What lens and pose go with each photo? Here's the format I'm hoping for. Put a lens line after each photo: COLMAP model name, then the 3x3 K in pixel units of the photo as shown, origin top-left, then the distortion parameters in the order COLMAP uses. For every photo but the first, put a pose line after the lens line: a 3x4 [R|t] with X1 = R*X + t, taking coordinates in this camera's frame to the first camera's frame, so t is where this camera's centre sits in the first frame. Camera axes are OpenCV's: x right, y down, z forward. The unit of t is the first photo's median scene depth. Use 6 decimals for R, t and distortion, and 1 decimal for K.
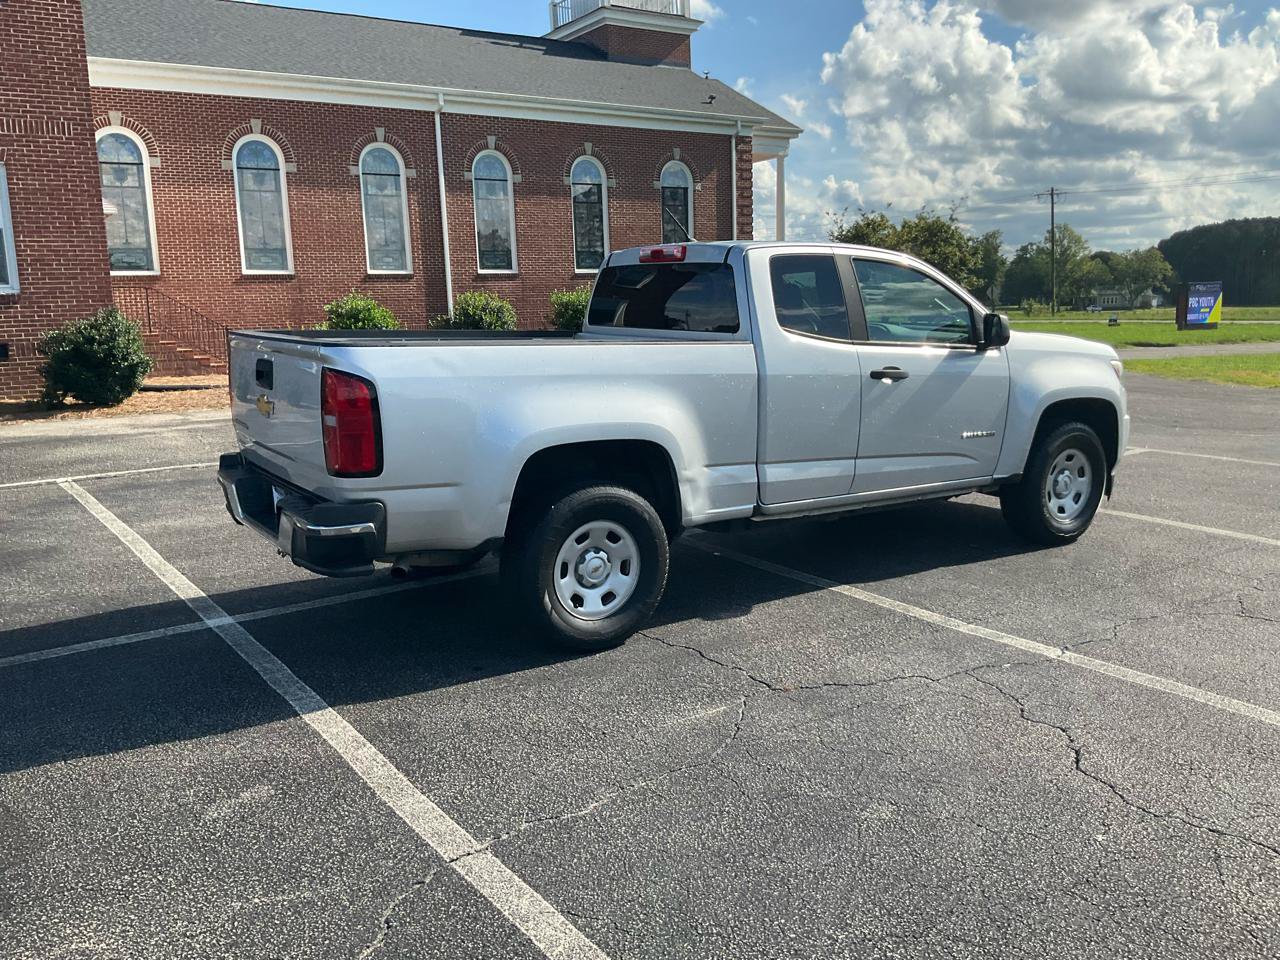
lens RADIAL K [[1057.8, 0, 639.4], [0, 1057.8, 481.0], [0, 0, 1]] dist [0.060959, -0.114682]
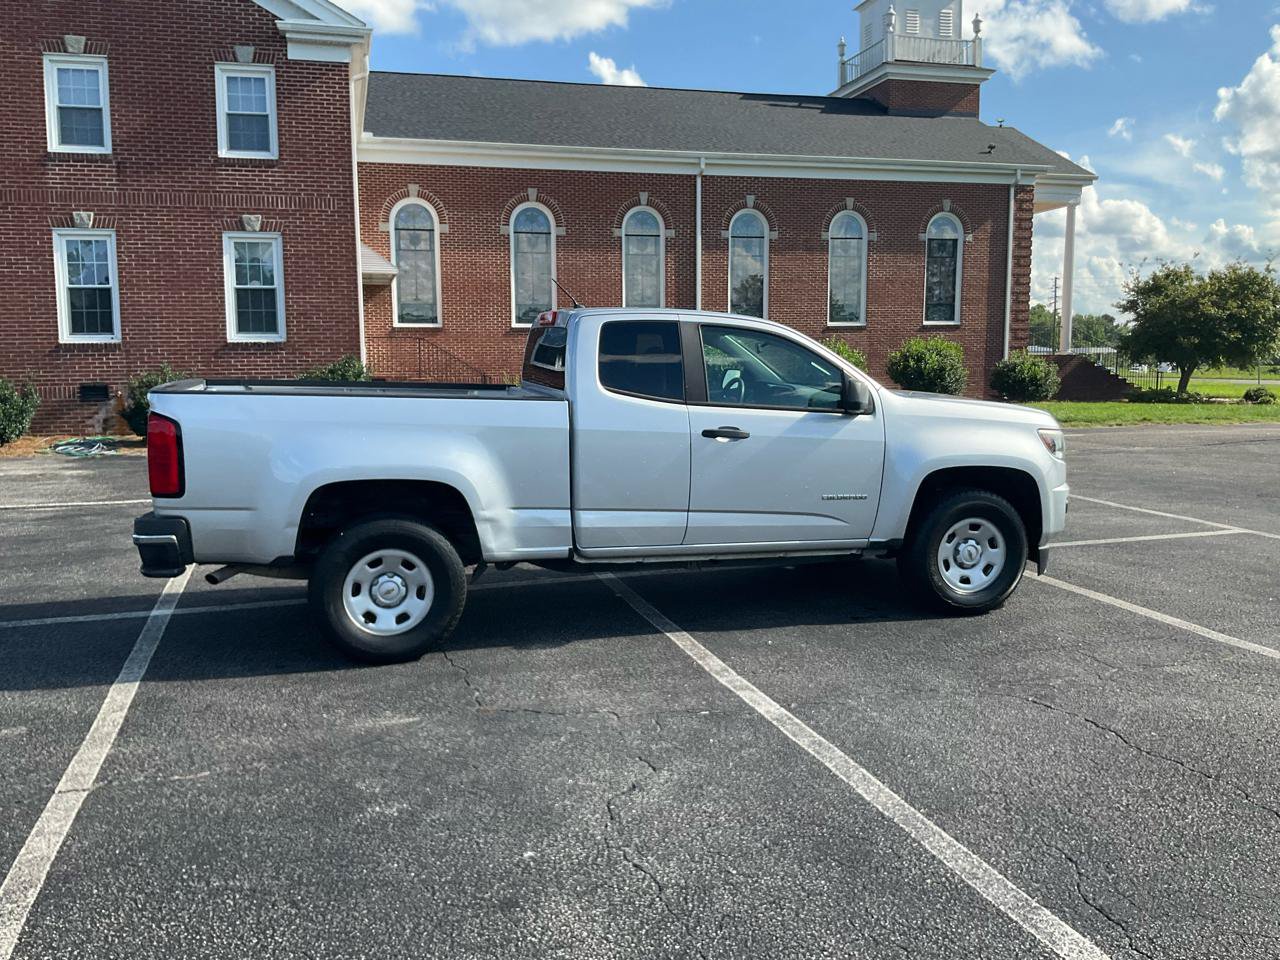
lens RADIAL K [[1057.8, 0, 645.5], [0, 1057.8, 491.9], [0, 0, 1]] dist [0.060959, -0.114682]
pose [[0.952439, 0.053366, -0.300020, 0.456624], [-0.064381, 0.997562, -0.026942, -0.009245], [0.297851, 0.044976, 0.953552, -0.016353]]
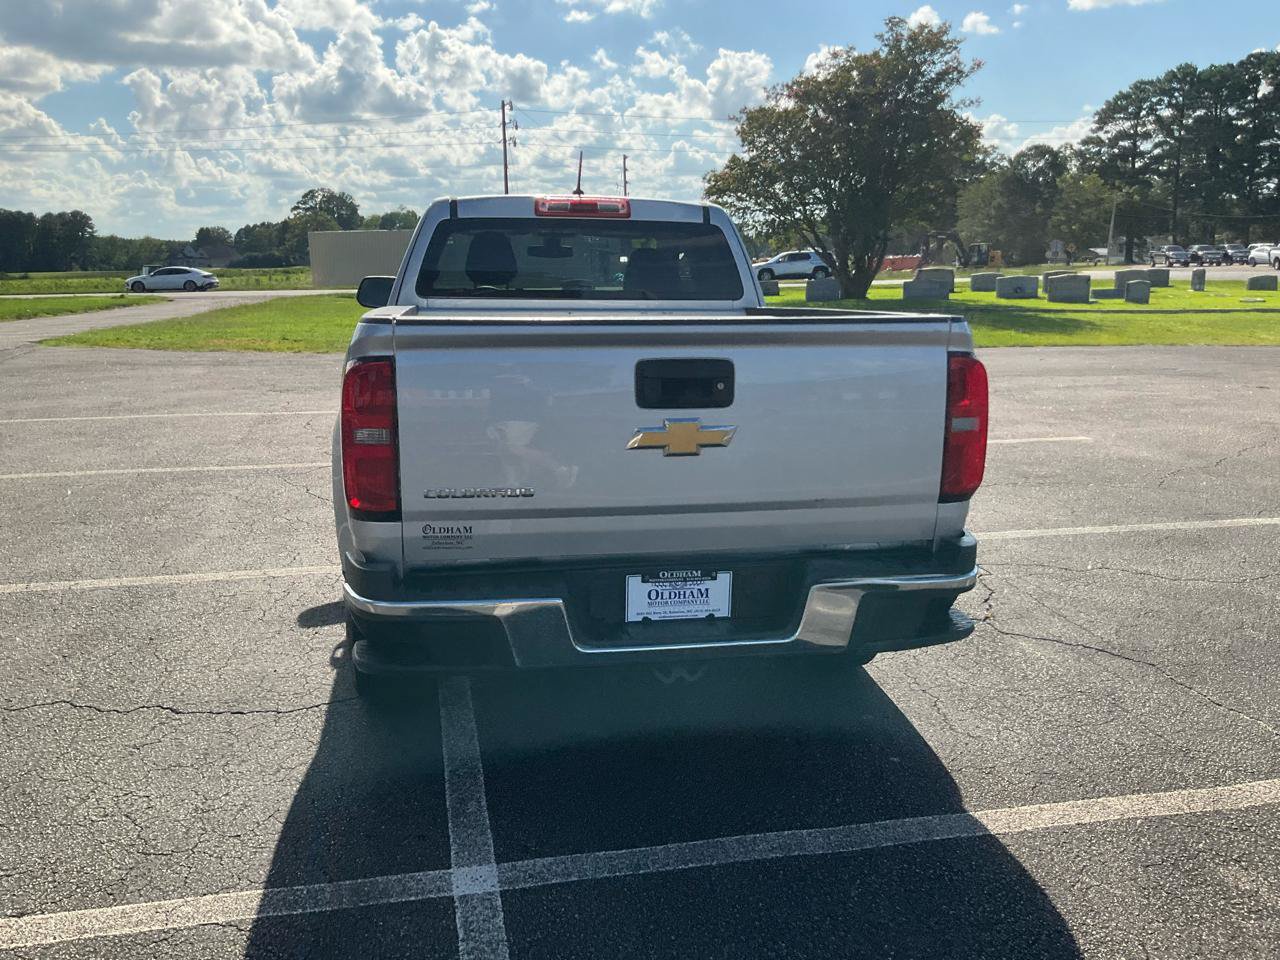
lens RADIAL K [[1057.8, 0, 640.3], [0, 1057.8, 472.8], [0, 0, 1]] dist [0.060959, -0.114682]
pose [[0.395807, -0.168237, 0.902792, -0.723949], [0.155433, 0.981165, 0.114696, -0.098934], [-0.905084, 0.094926, 0.414502, 0.631162]]
